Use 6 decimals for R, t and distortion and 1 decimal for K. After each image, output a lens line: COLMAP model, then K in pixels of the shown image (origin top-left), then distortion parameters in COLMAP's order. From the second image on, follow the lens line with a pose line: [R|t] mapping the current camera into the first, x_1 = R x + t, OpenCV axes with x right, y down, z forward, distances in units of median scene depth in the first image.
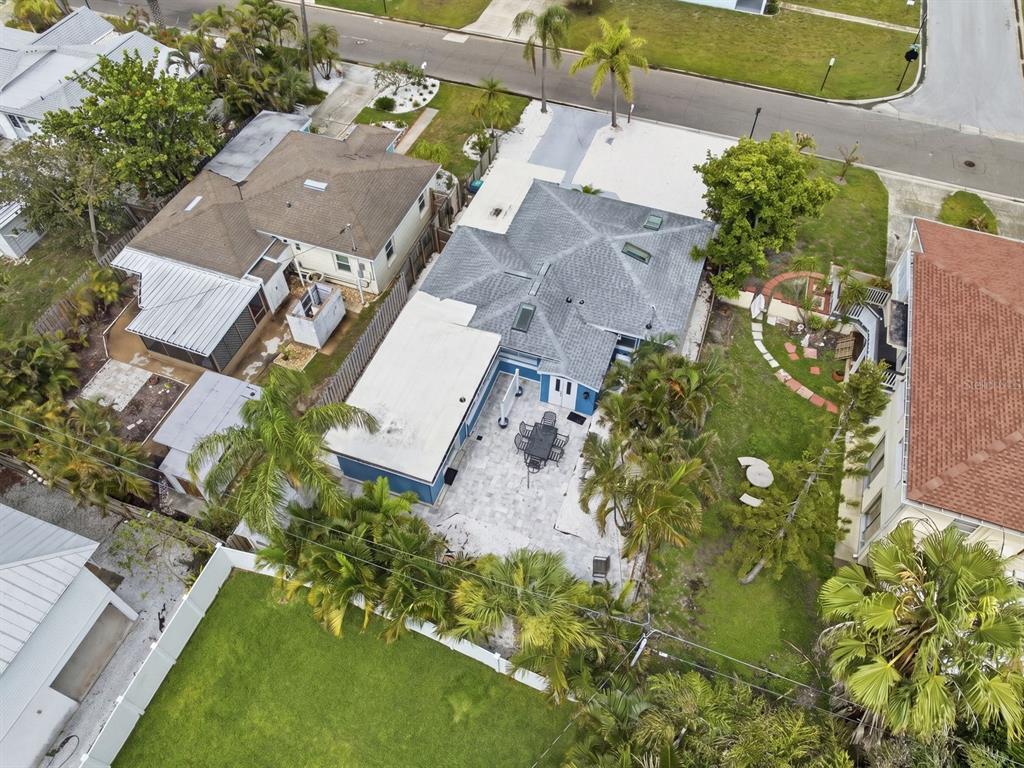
lens RADIAL K [[725.9, 0, 509.1], [0, 725.9, 381.7], [0, 0, 1]] dist [-0.027116, -0.006622]
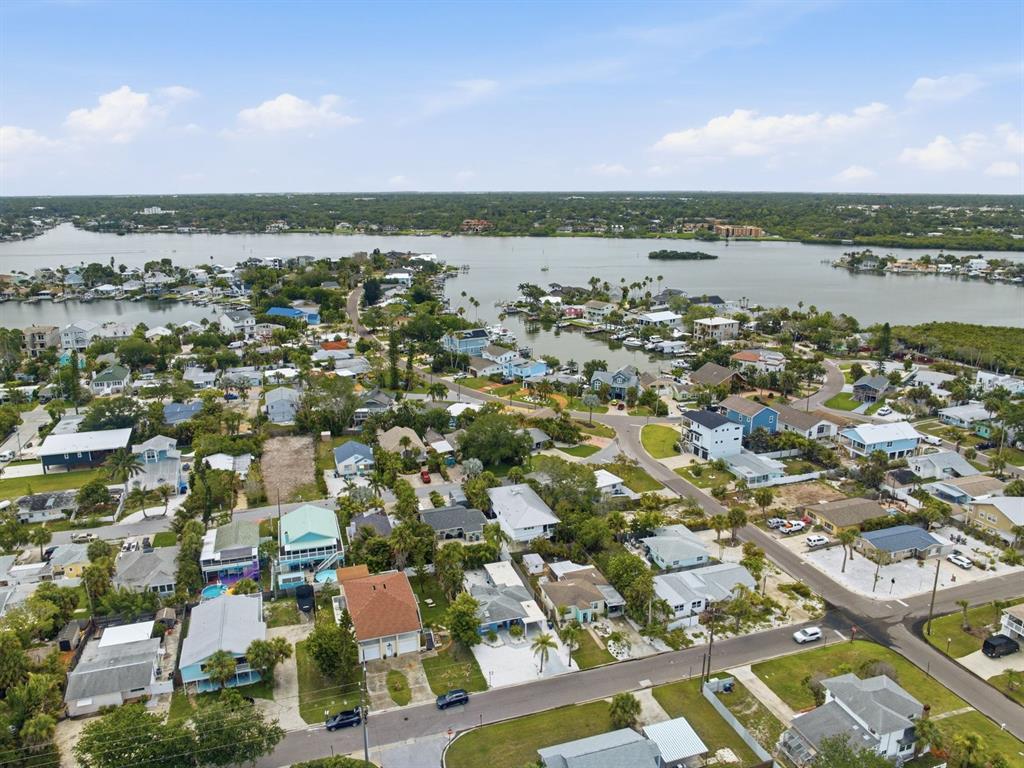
lens RADIAL K [[725.9, 0, 506.8], [0, 725.9, 376.0], [0, 0, 1]] dist [-0.027116, -0.006622]
pose [[-0.786864, 0.161115, -0.595724, 1.741074], [-0.485824, 0.433546, 0.758955, -2.944761], [0.380553, 0.886611, -0.262868, 0.830362]]
